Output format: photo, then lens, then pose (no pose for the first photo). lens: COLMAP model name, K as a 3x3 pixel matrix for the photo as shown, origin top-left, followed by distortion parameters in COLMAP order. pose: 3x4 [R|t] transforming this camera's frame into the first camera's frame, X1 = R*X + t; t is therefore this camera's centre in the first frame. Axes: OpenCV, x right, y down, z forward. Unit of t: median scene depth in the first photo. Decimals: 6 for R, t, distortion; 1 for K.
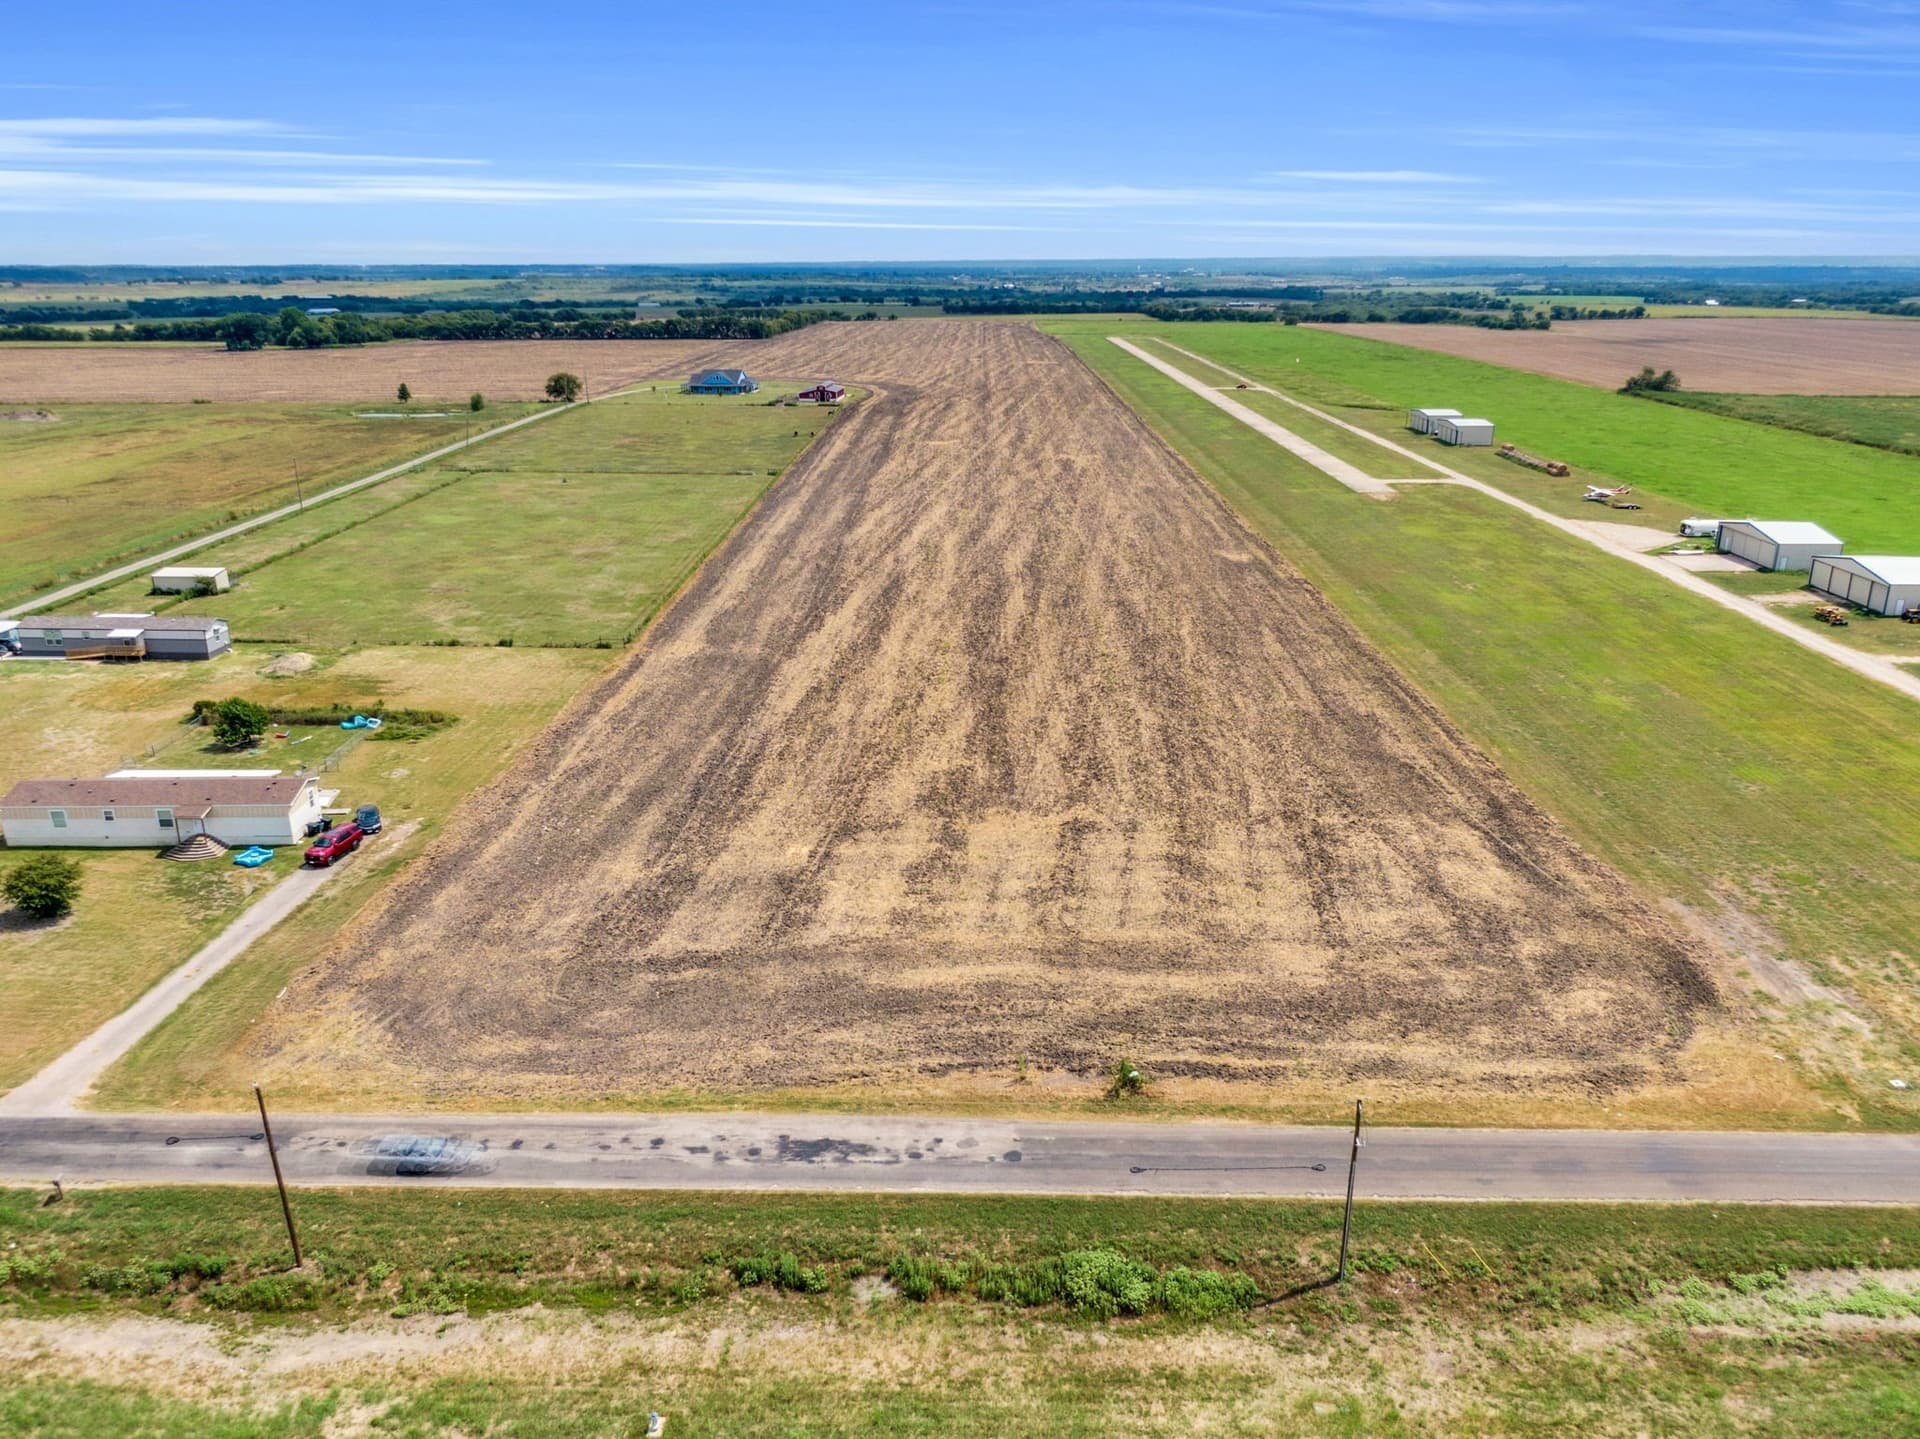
lens RADIAL K [[1391.3, 0, 972.3], [0, 1391.3, 725.3], [0, 0, 1]] dist [0.038537, -0.060127]
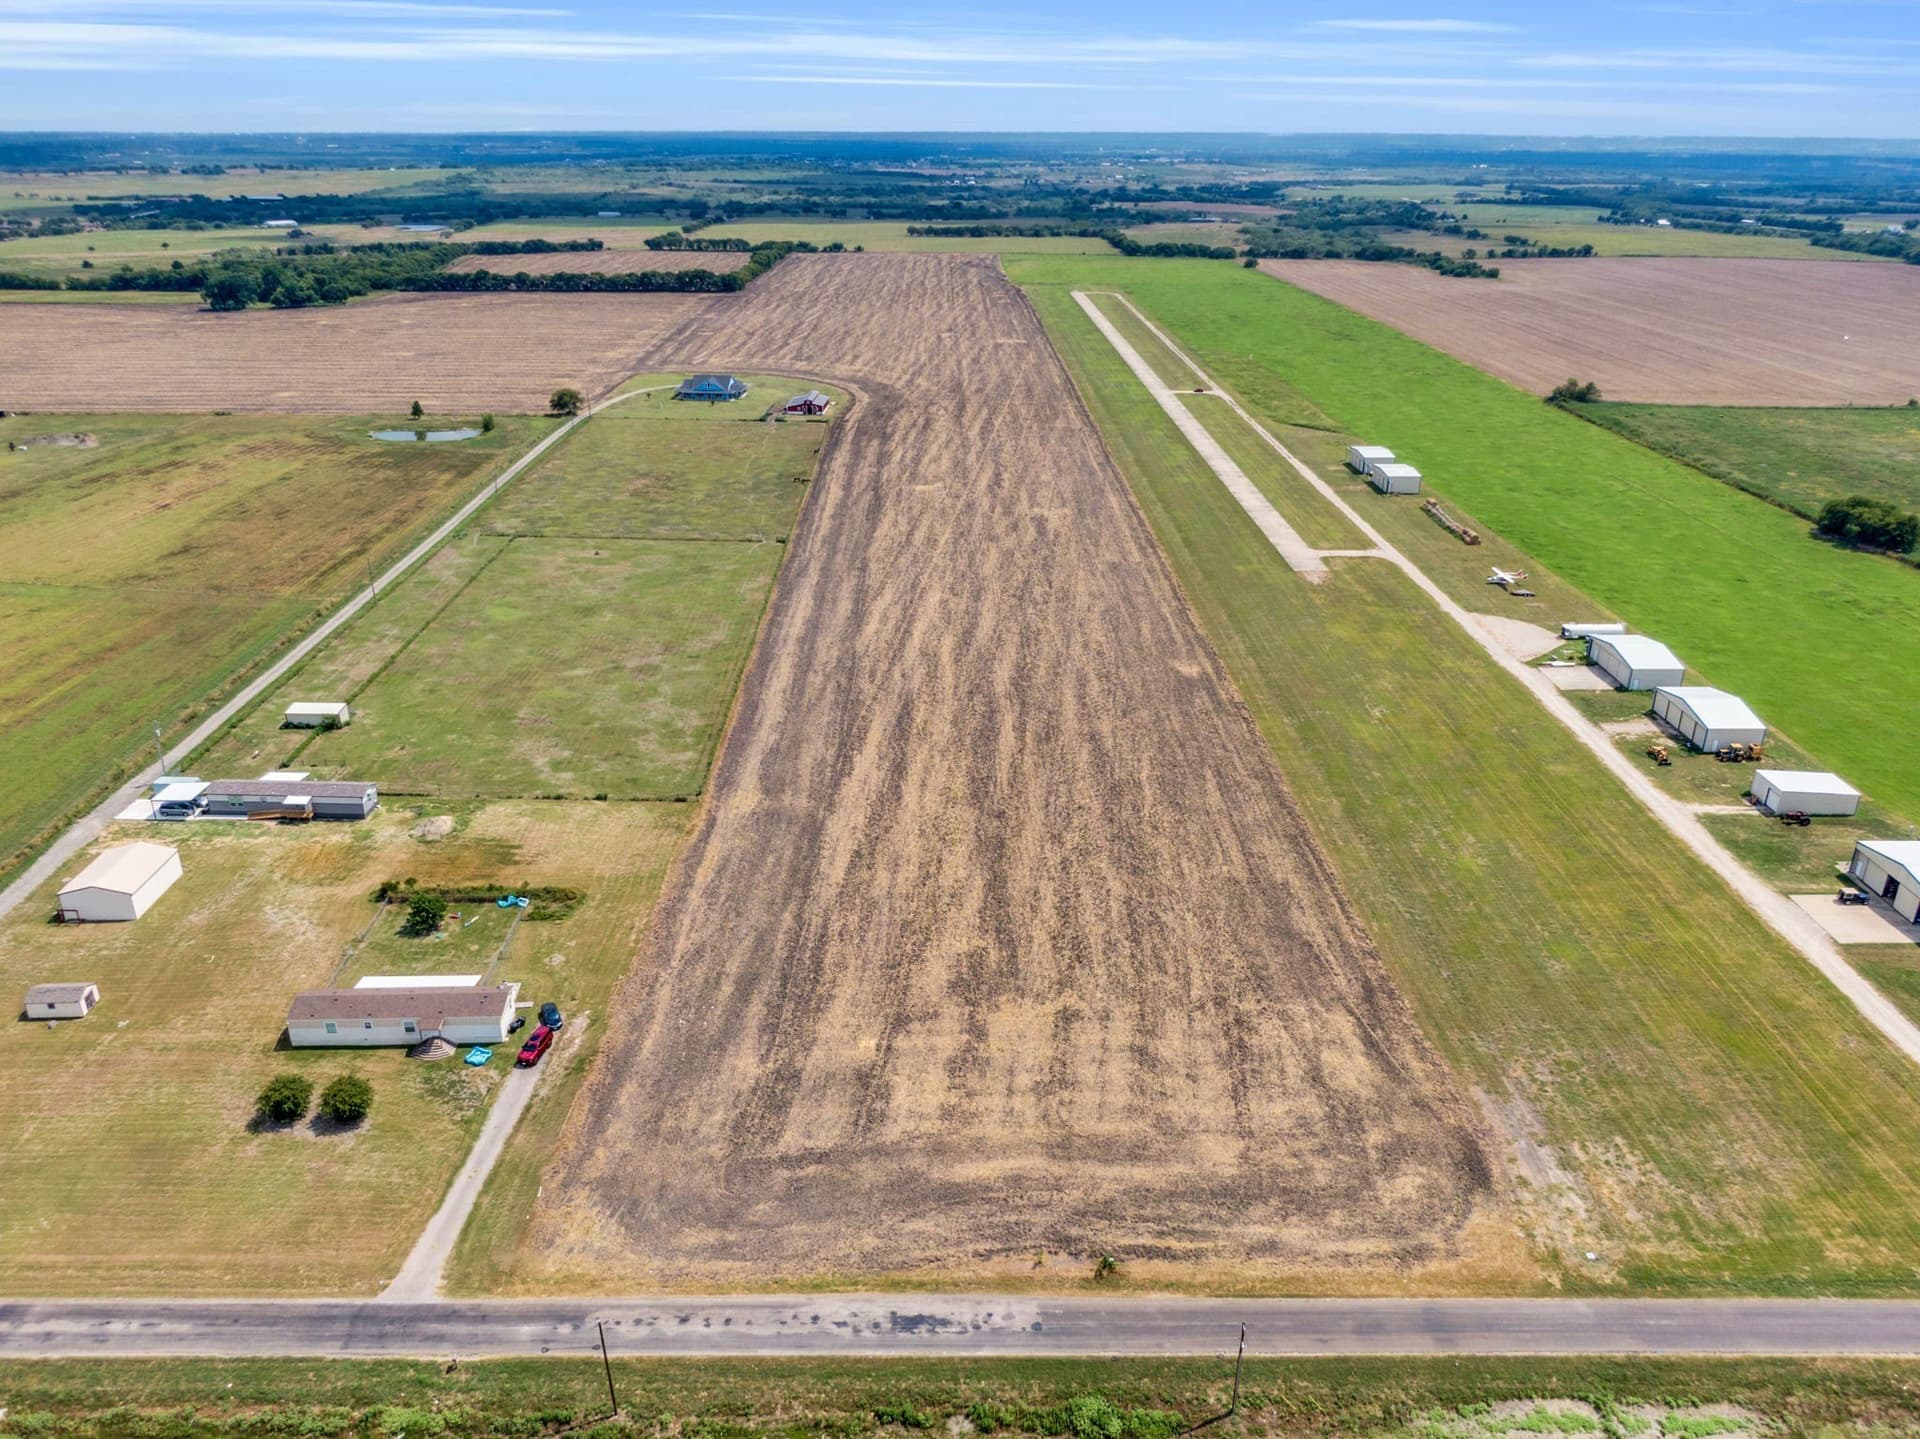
lens RADIAL K [[1387.7, 0, 975.6], [0, 1387.7, 724.5], [0, 0, 1]] dist [0.048504, -0.086694]
pose [[0.999446, -0.000109, 0.033278, -0.060221], [-0.002680, 0.996484, 0.083746, -0.328441], [-0.033170, -0.083789, 0.995931, -0.347243]]
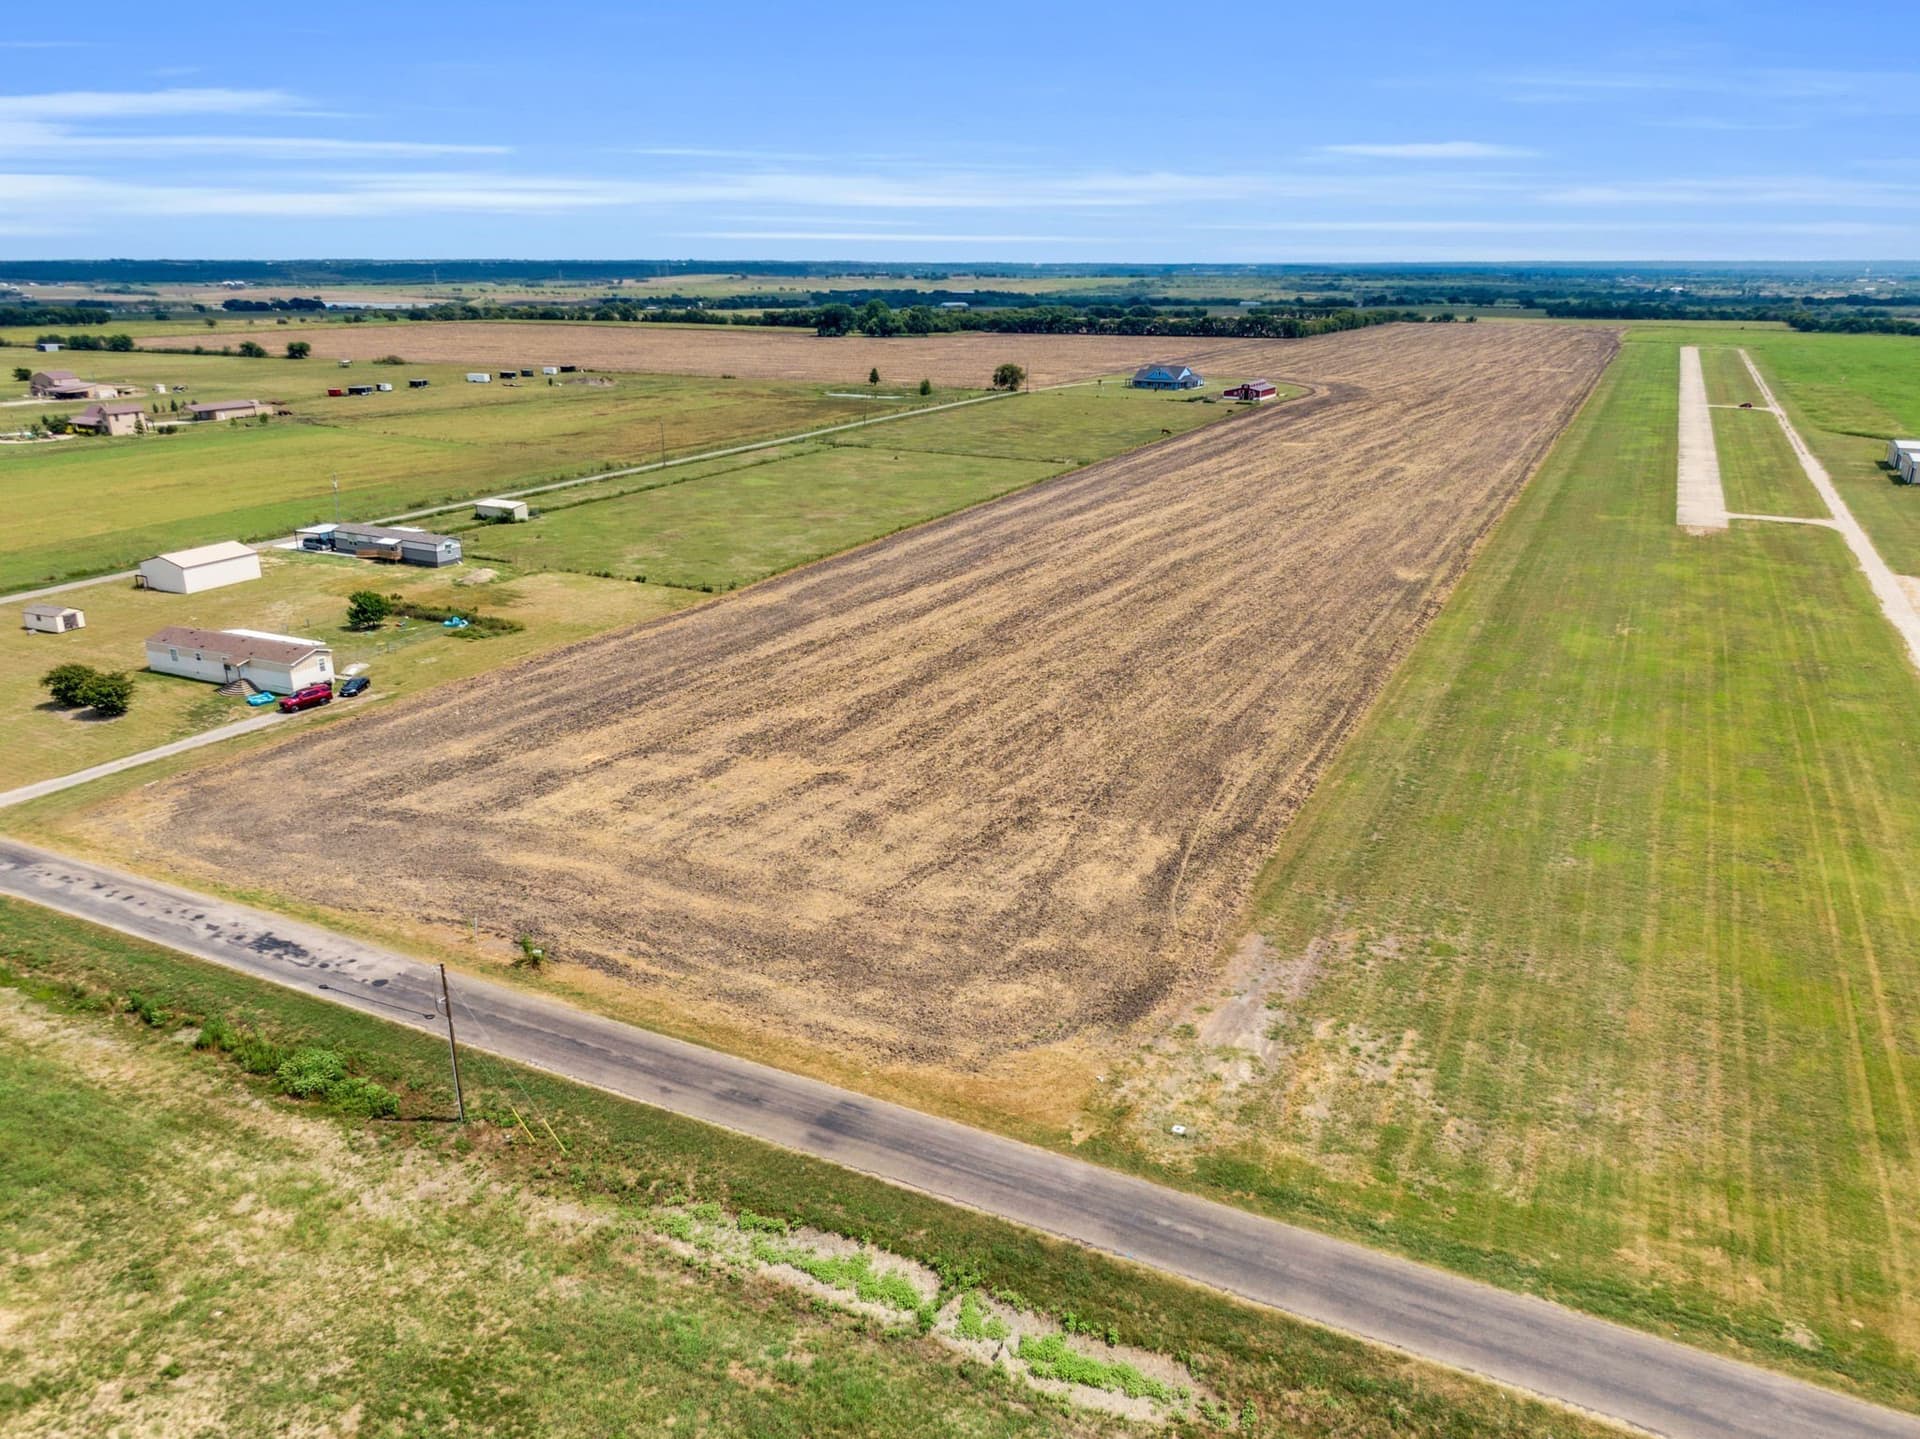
lens RADIAL K [[1387.7, 0, 975.6], [0, 1387.7, 724.5], [0, 0, 1]] dist [0.048504, -0.086694]
pose [[0.902620, 0.139837, -0.407091, 0.612472], [-0.139545, 0.989744, 0.030577, -0.017762], [0.407192, 0.029208, 0.912876, 0.050459]]
